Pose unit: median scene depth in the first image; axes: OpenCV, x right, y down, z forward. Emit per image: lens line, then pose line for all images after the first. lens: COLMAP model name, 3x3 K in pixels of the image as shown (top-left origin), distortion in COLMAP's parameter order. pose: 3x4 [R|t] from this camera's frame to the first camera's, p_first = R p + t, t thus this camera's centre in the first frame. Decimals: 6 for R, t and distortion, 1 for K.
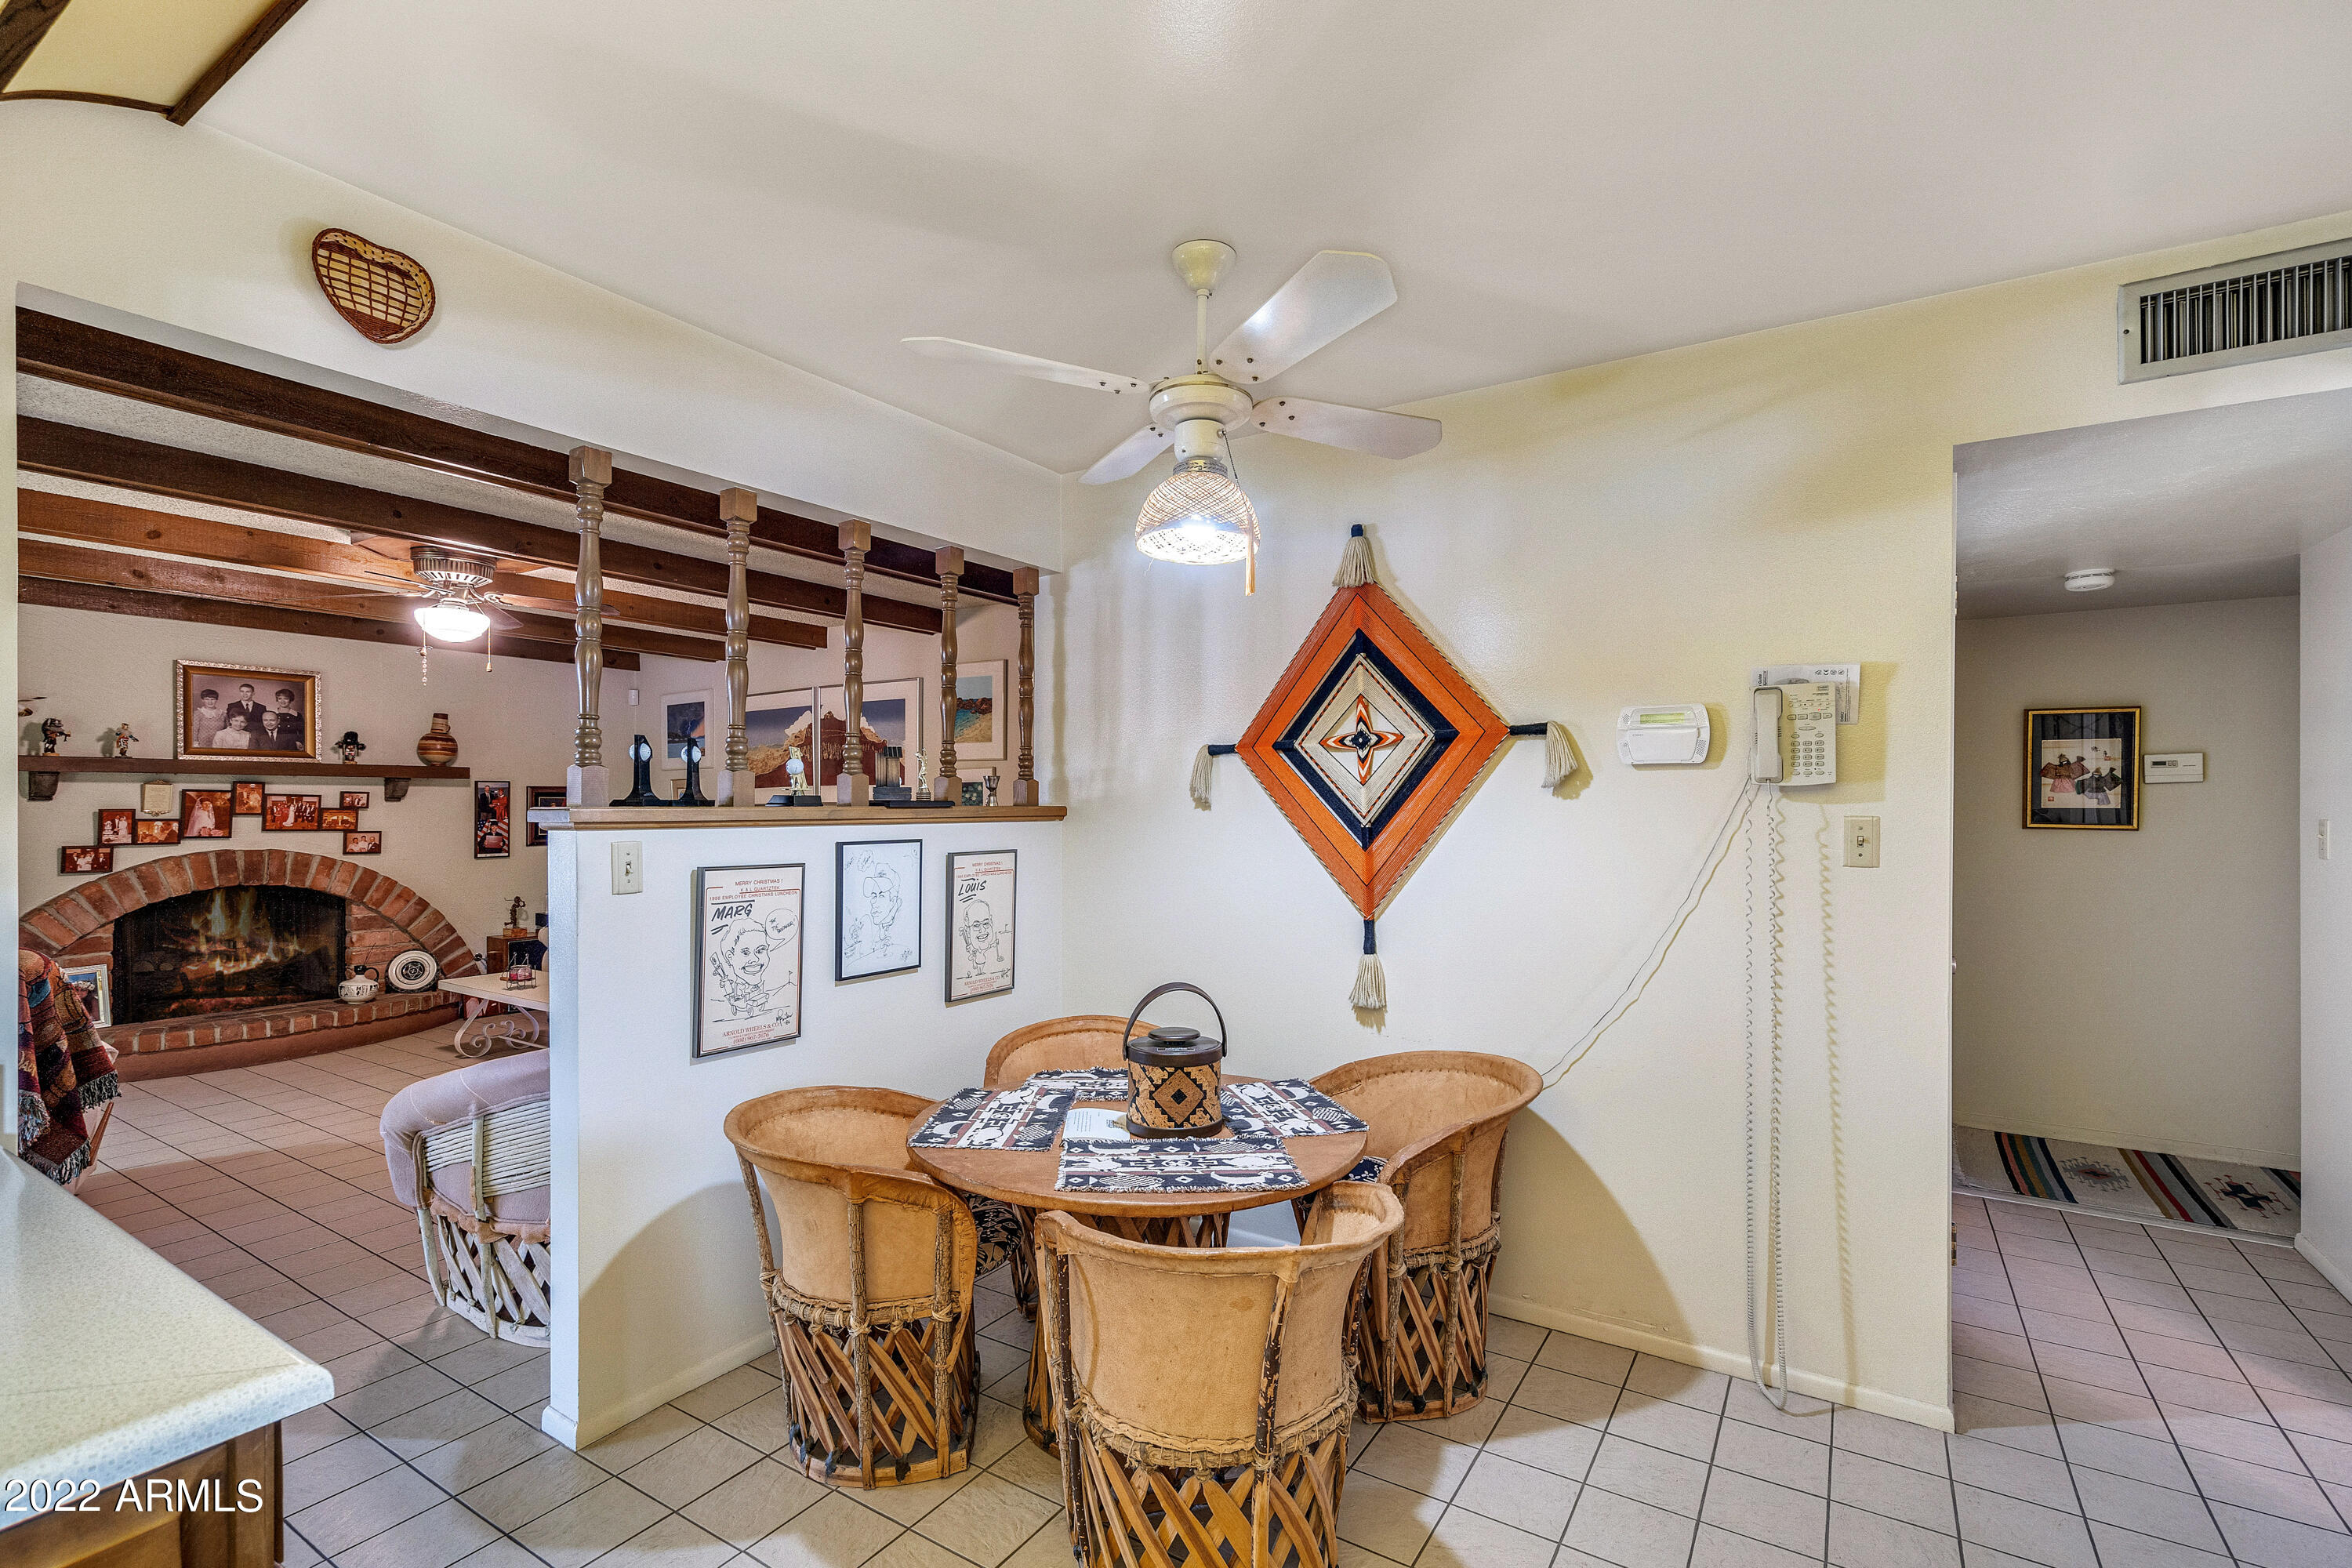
lens RADIAL K [[1083.5, 0, 1170.1], [0, 1083.5, 805.1], [0, 0, 1]] dist [0.000662, 0.002011]
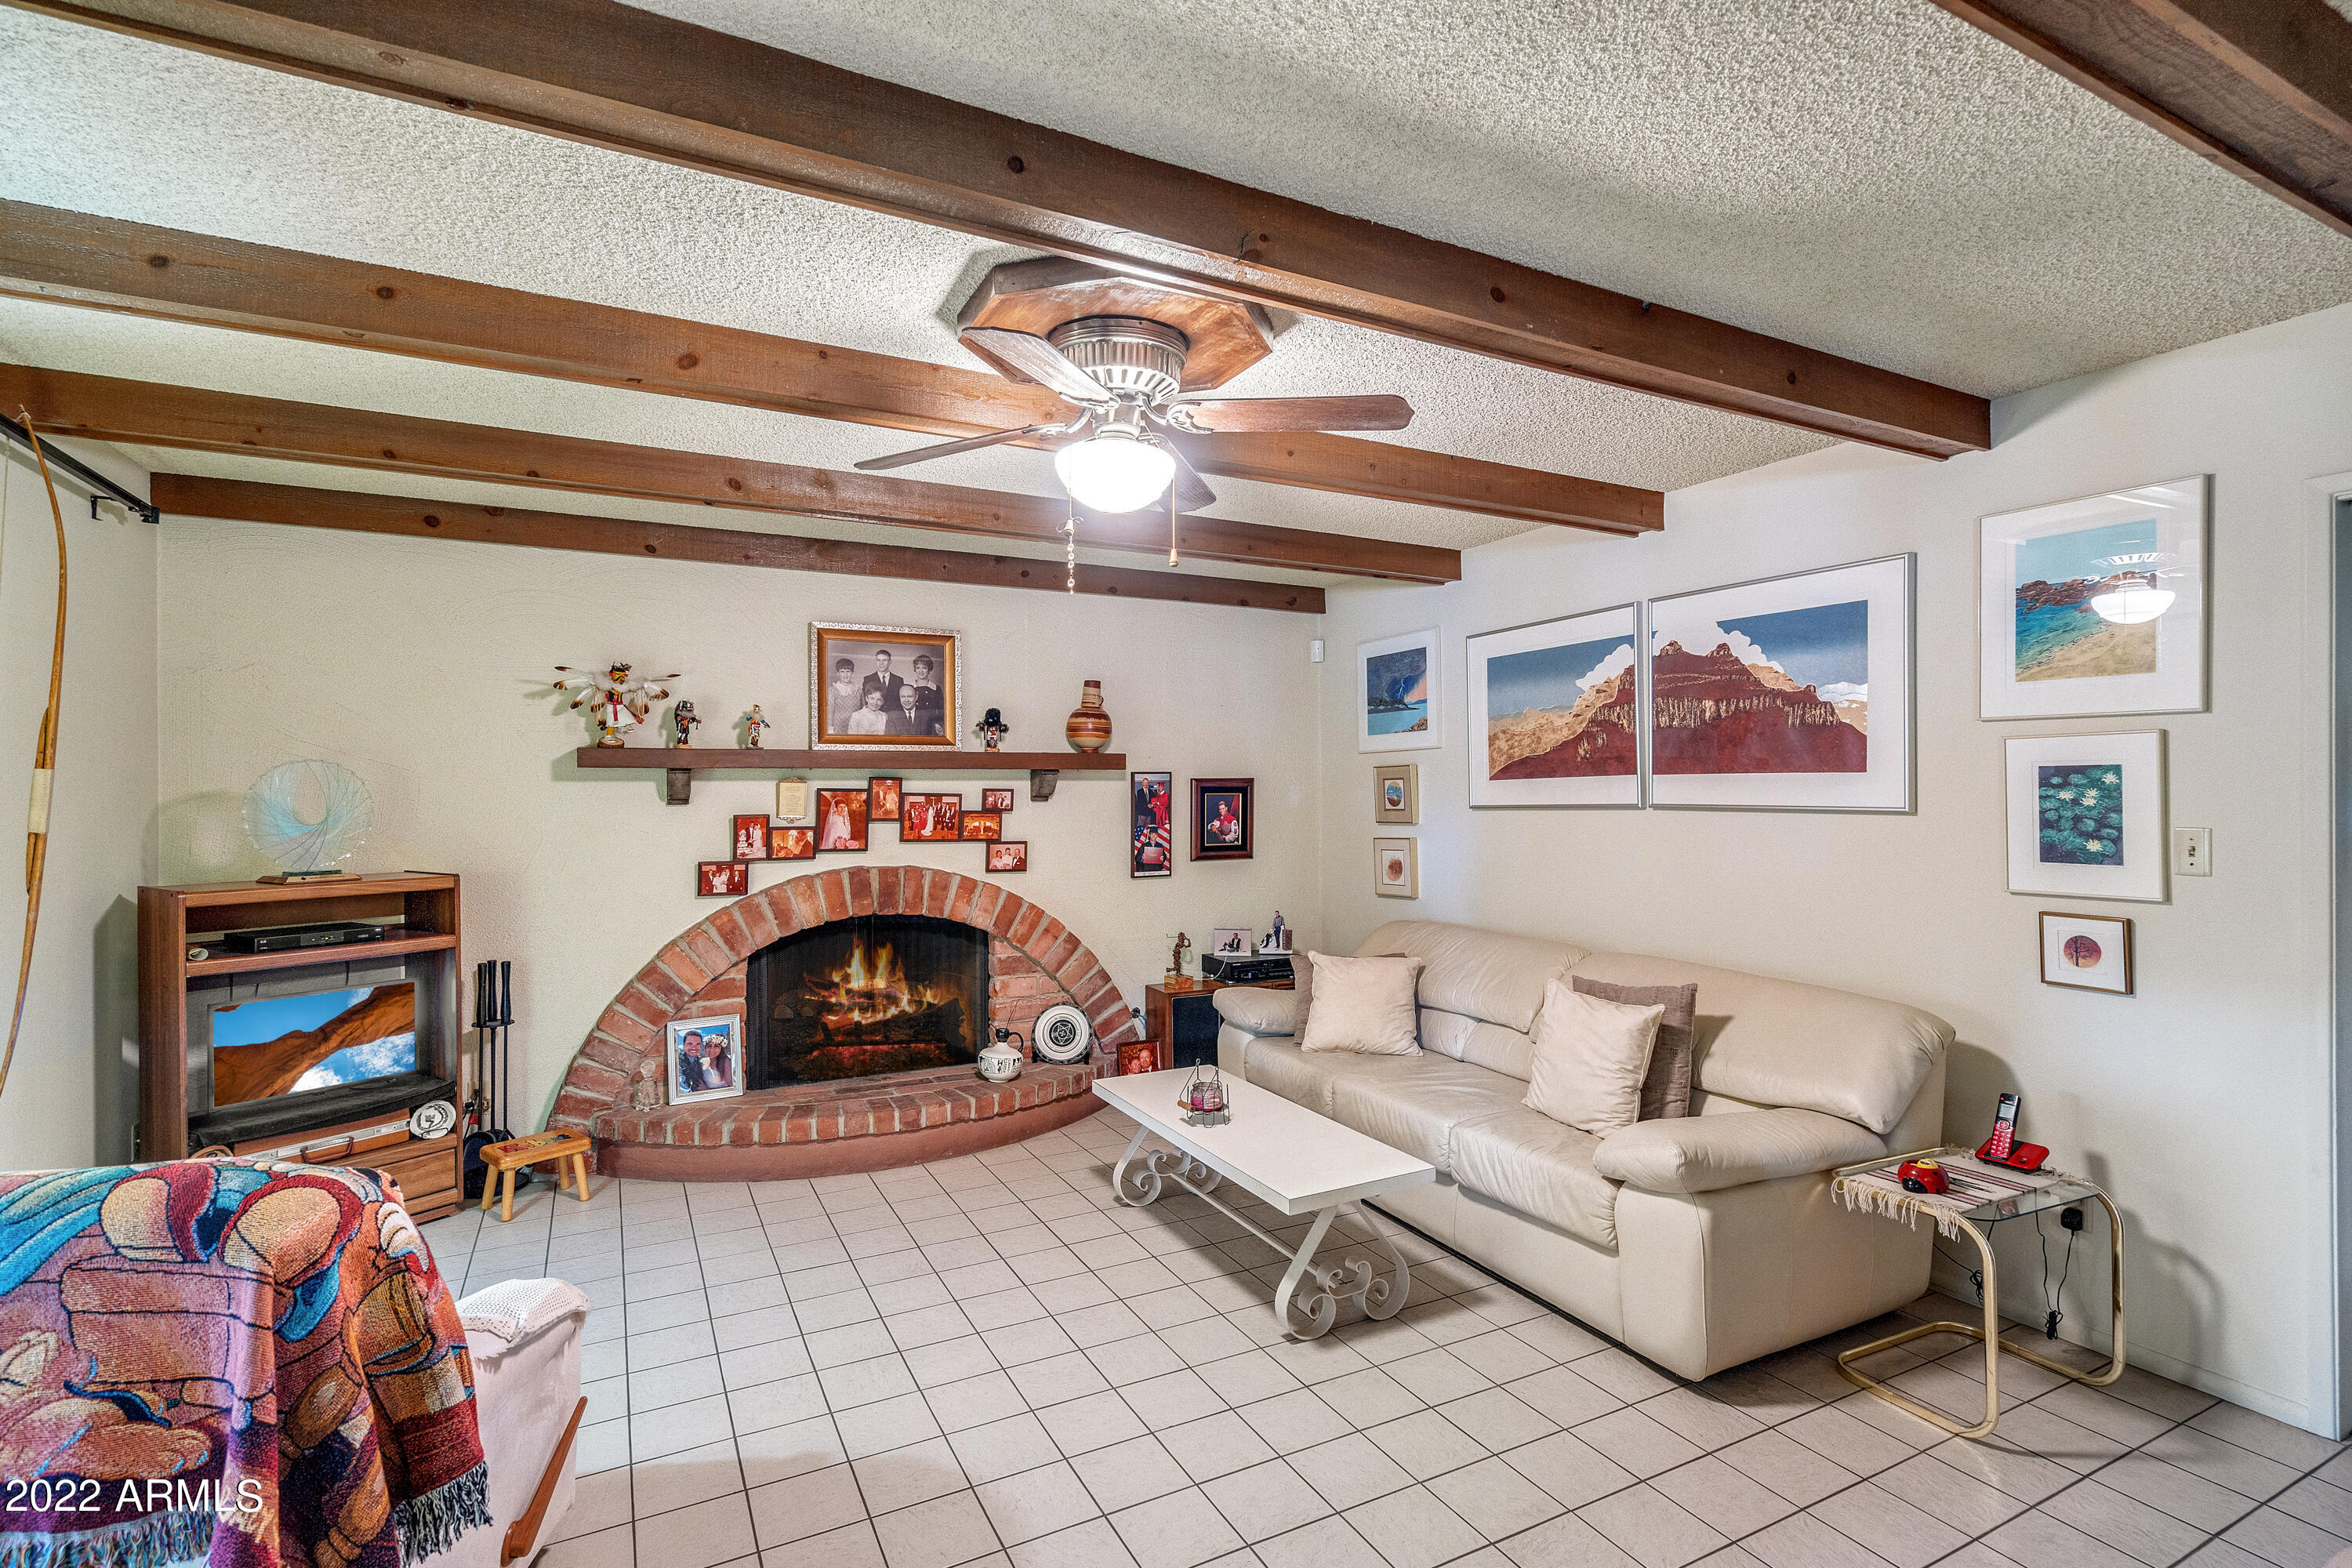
lens RADIAL K [[1083.5, 0, 1154.7], [0, 1083.5, 790.1], [0, 0, 1]] dist [0.000662, 0.002011]
pose [[0.862075, -0.001786, -0.506777, -0.308284], [0.003135, 0.999993, 0.001808, -0.013881], [0.506771, -0.003148, 0.862075, 0.452478]]
